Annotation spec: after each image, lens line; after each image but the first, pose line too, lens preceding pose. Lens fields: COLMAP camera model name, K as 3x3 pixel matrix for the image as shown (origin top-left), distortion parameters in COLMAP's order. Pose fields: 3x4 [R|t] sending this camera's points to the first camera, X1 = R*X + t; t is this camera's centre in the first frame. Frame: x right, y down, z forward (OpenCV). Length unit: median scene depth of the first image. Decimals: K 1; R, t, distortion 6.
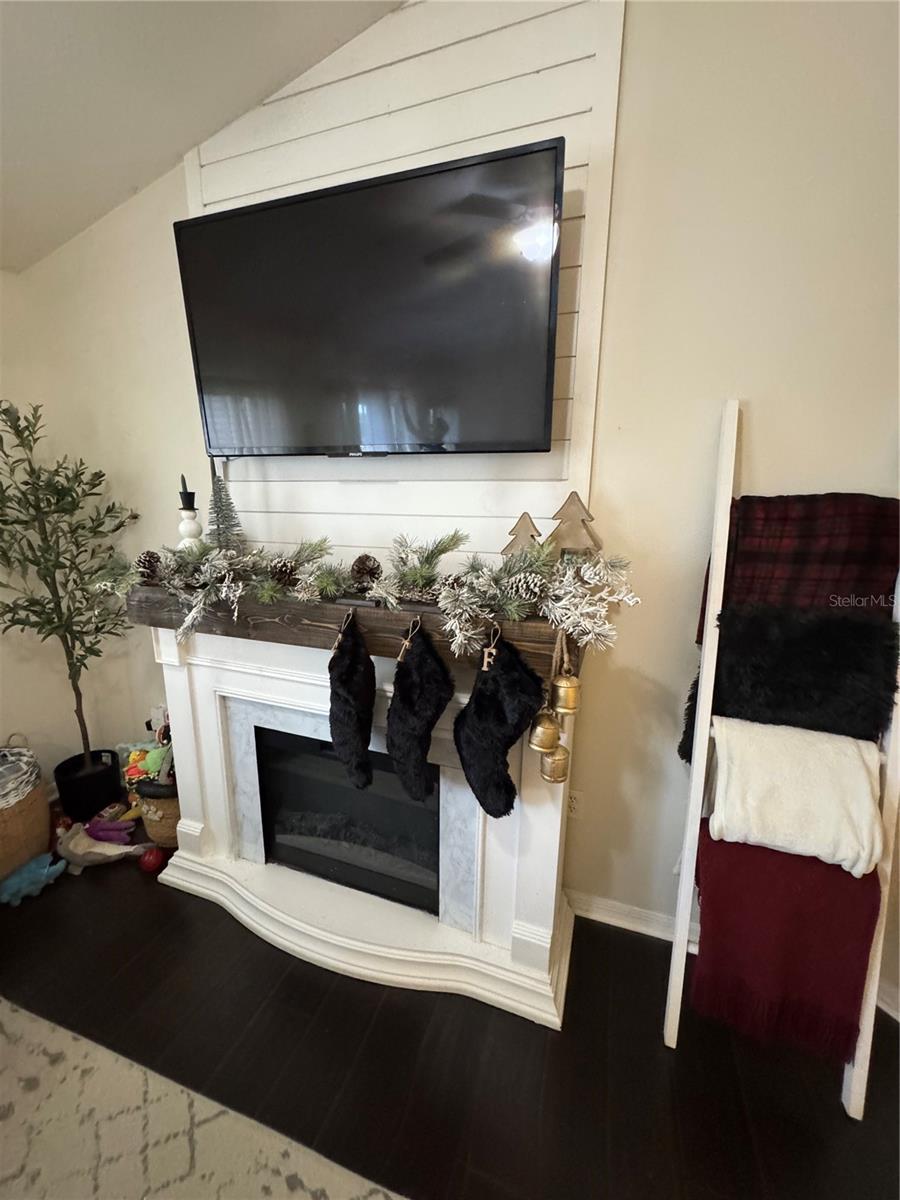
lens RADIAL K [[469.9, 0, 446.6], [0, 469.9, 593.9], [0, 0, 1]] dist [0.005475, 0.000138]
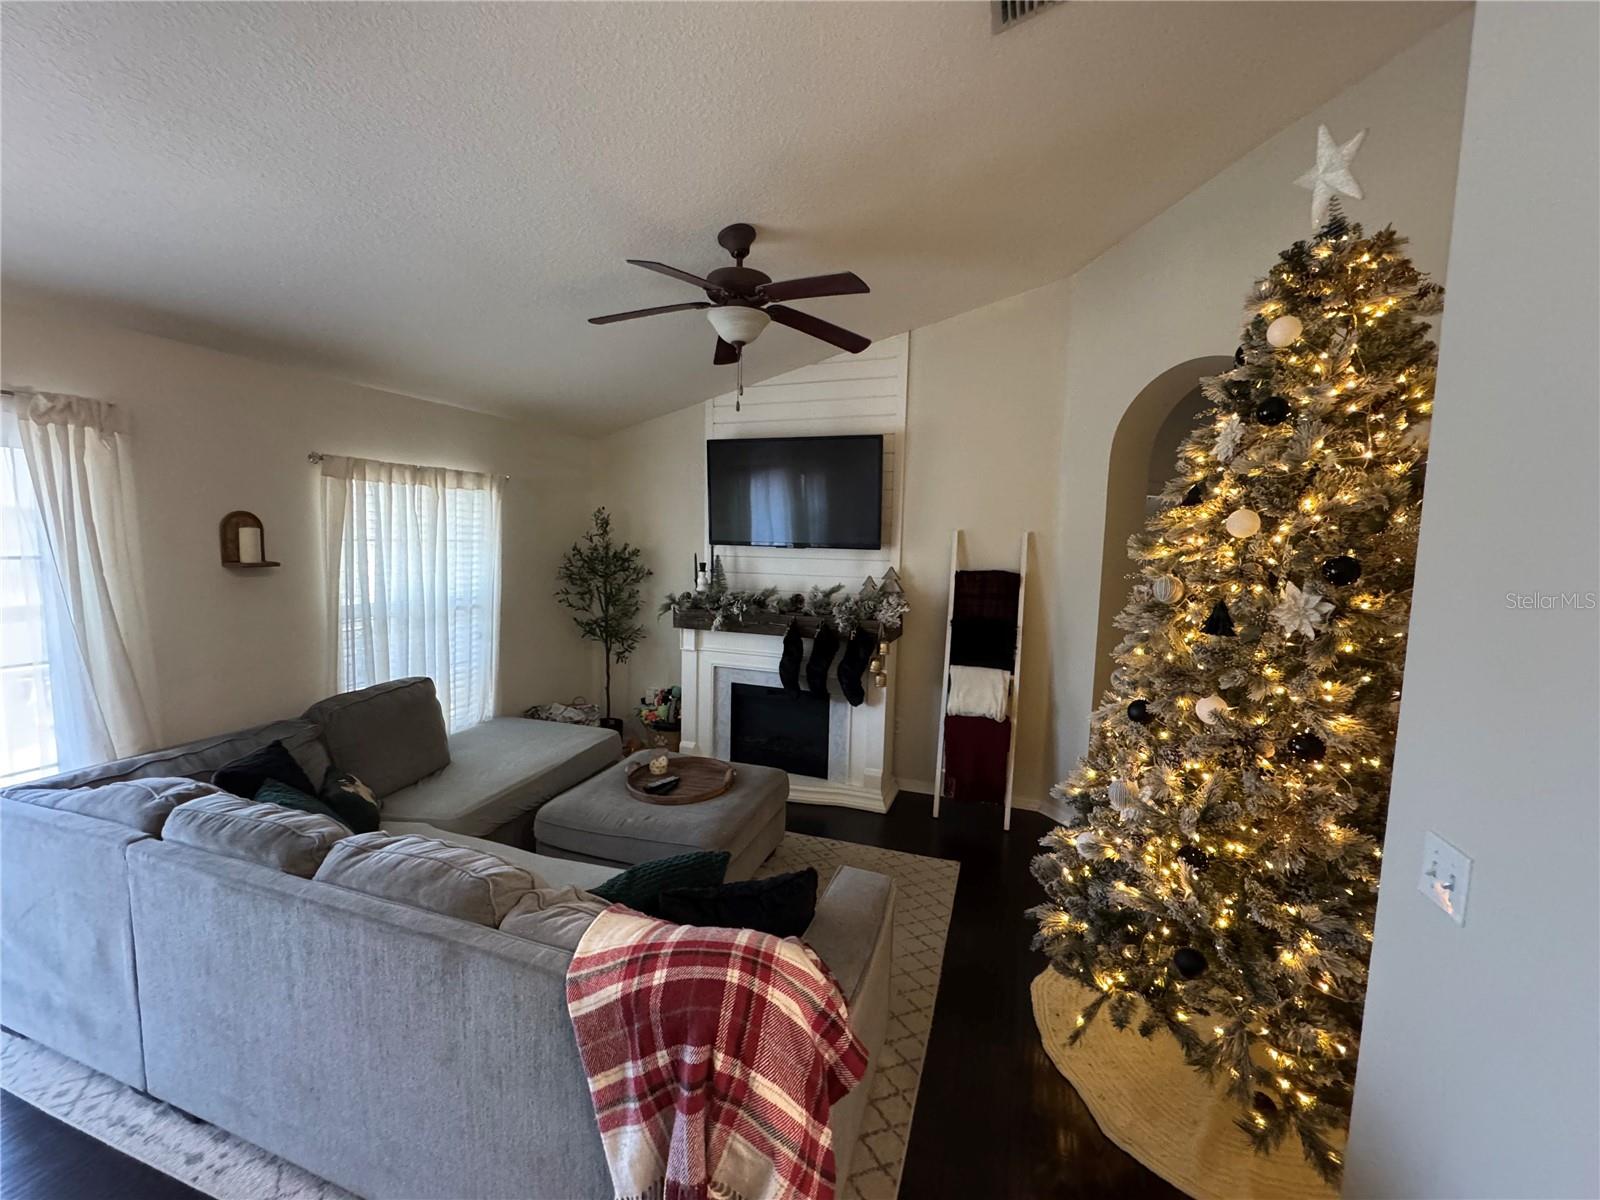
lens RADIAL K [[626.6, 0, 797.0], [0, 626.6, 596.6], [0, 0, 1]] dist [0.005475, 0.000138]
pose [[0.999883, 0.013684, -0.006825, -0.163434], [-0.014379, 0.993254, -0.115064, 0.283604], [0.005205, 0.115149, 0.993335, -2.027923]]
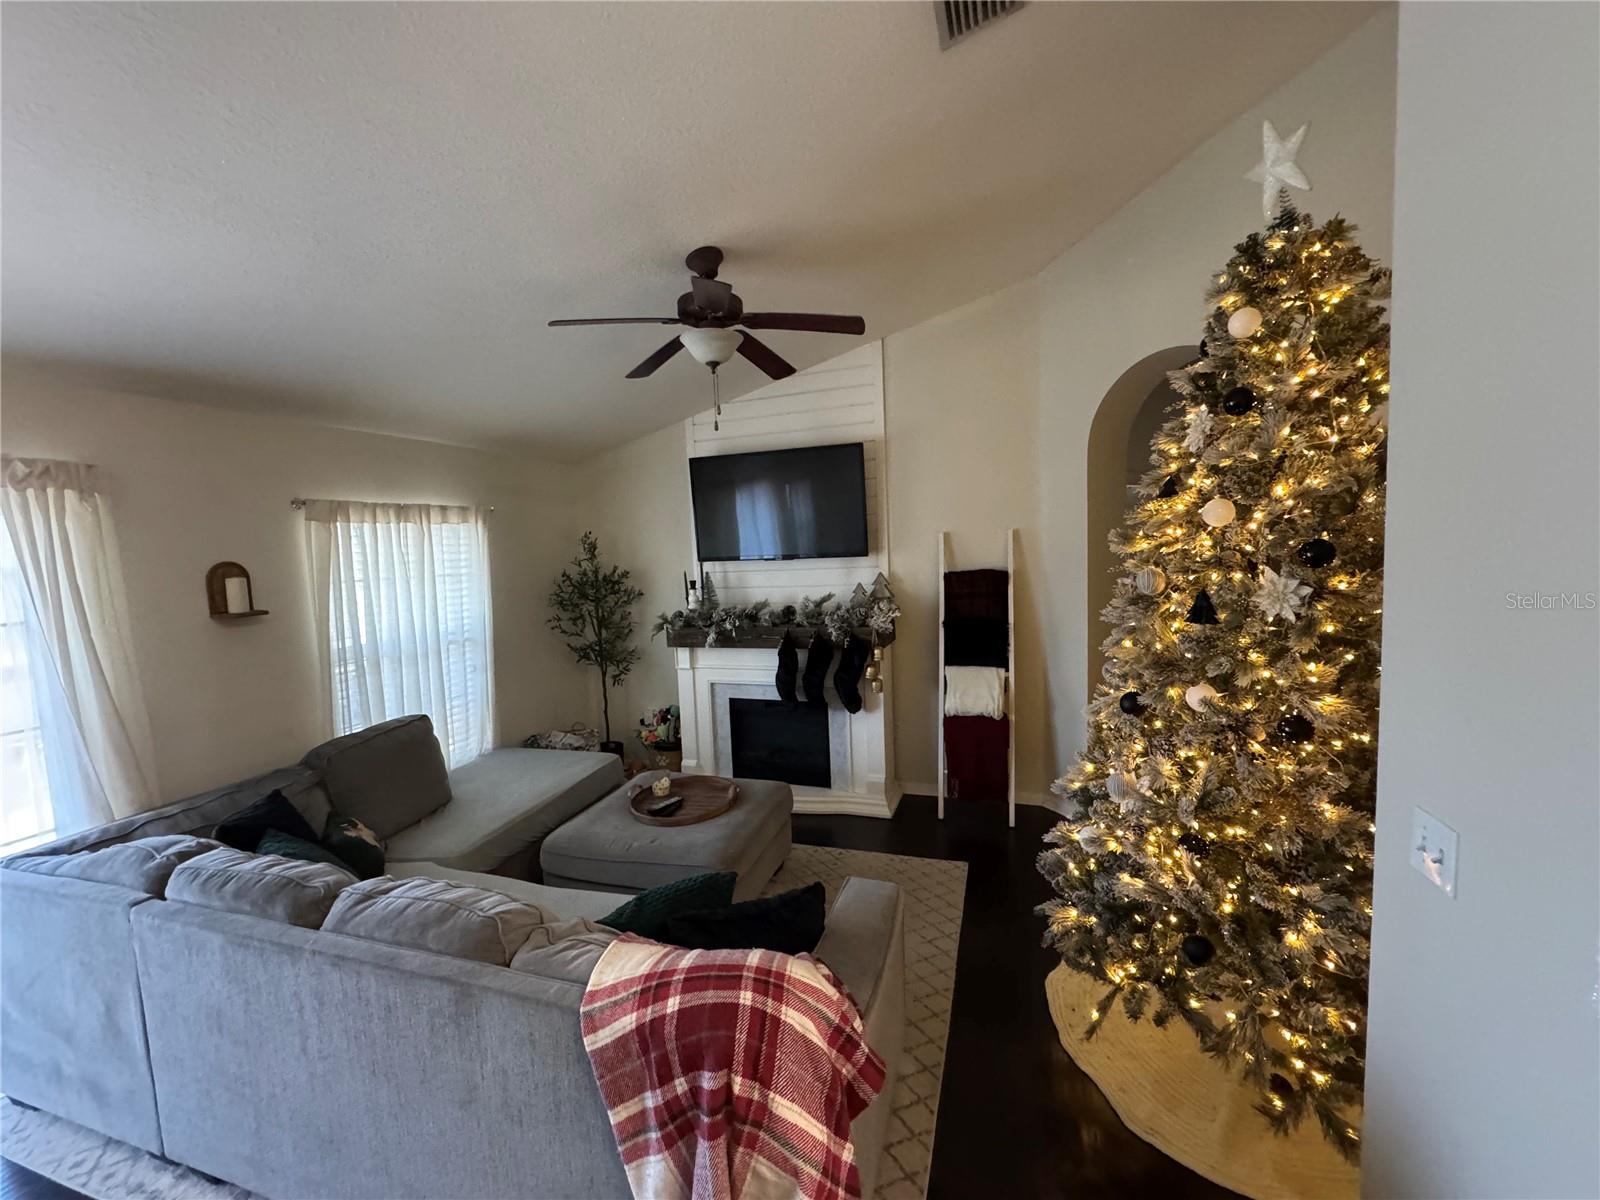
lens RADIAL K [[626.6, 0, 796.0], [0, 626.6, 597.4], [0, 0, 1]] dist [0.005475, 0.000138]
pose [[0.998592, -0.052977, 0.002787, -0.153399], [0.052908, 0.990677, -0.125538, 0.266546], [0.003889, 0.125509, 0.992085, -2.042827]]
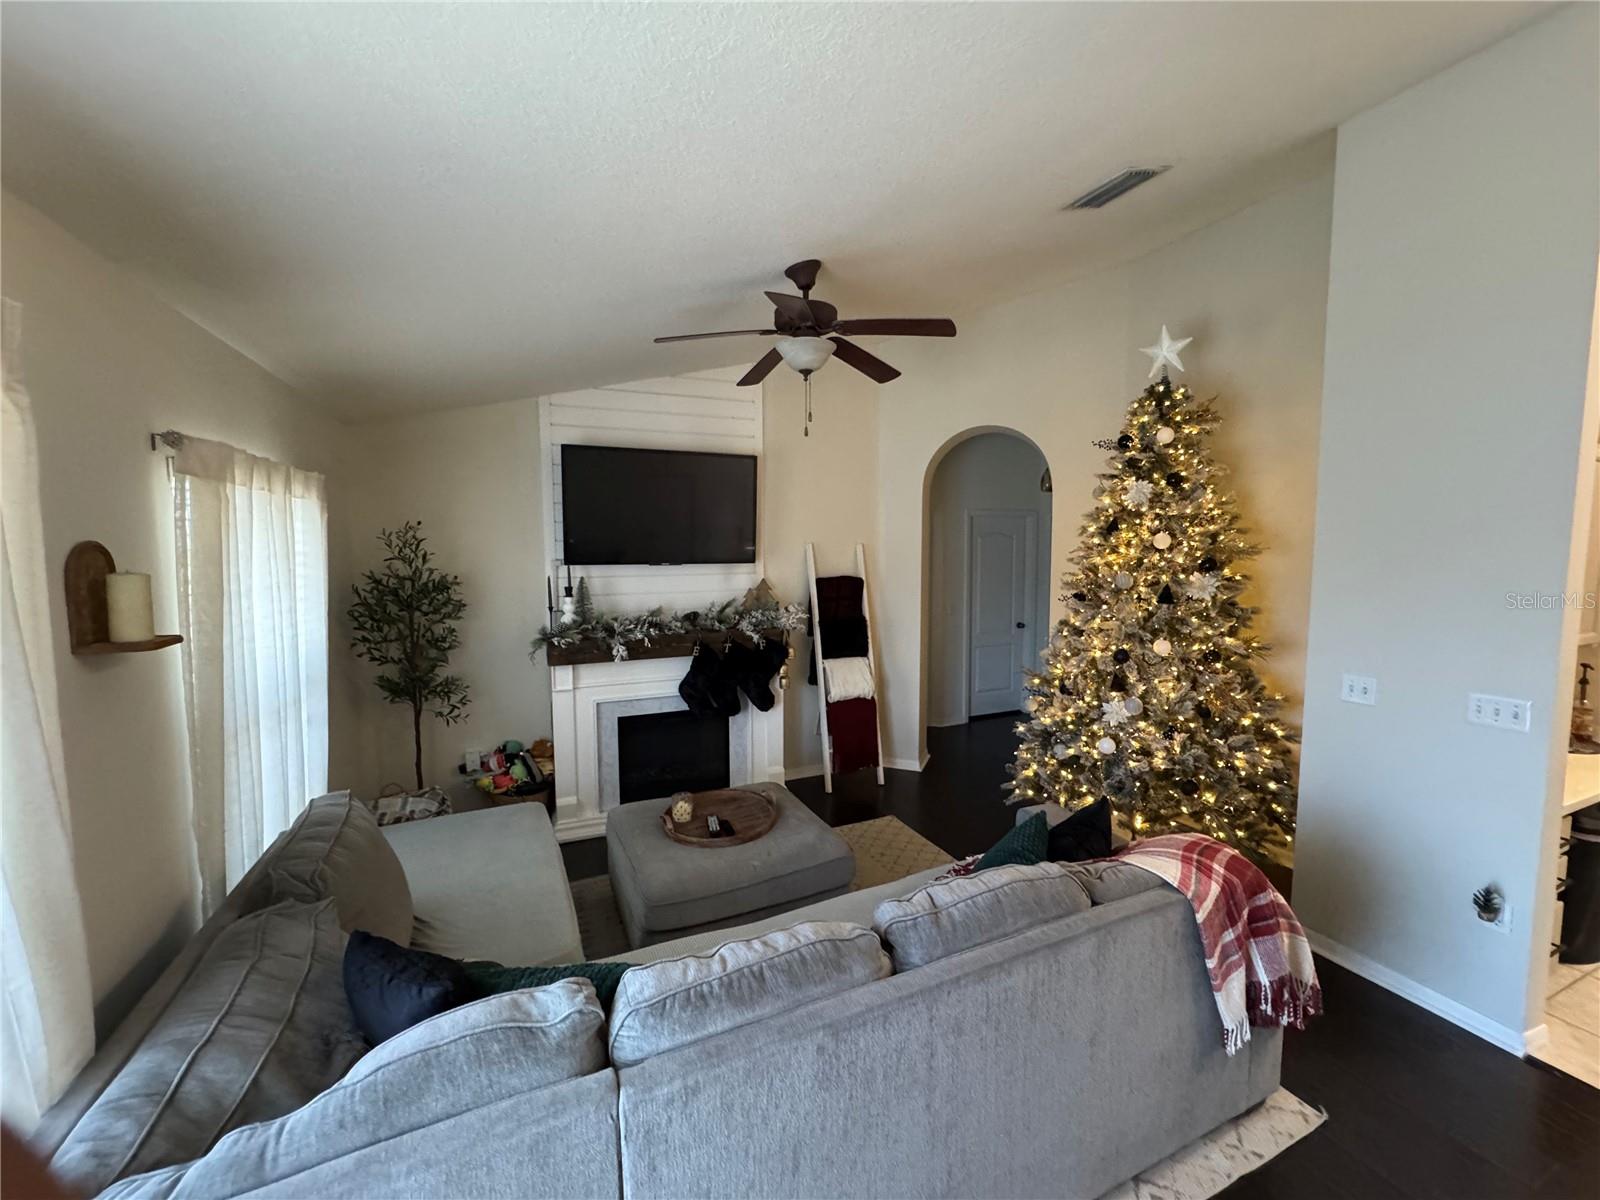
lens RADIAL K [[626.6, 0, 802.3], [0, 626.6, 596.7], [0, 0, 1]] dist [0.005475, 0.000138]
pose [[0.742540, -0.065334, 0.666608, -1.805888], [0.150047, 0.986163, -0.070485, 0.136817], [-0.652779, 0.152360, 0.742068, -1.562832]]
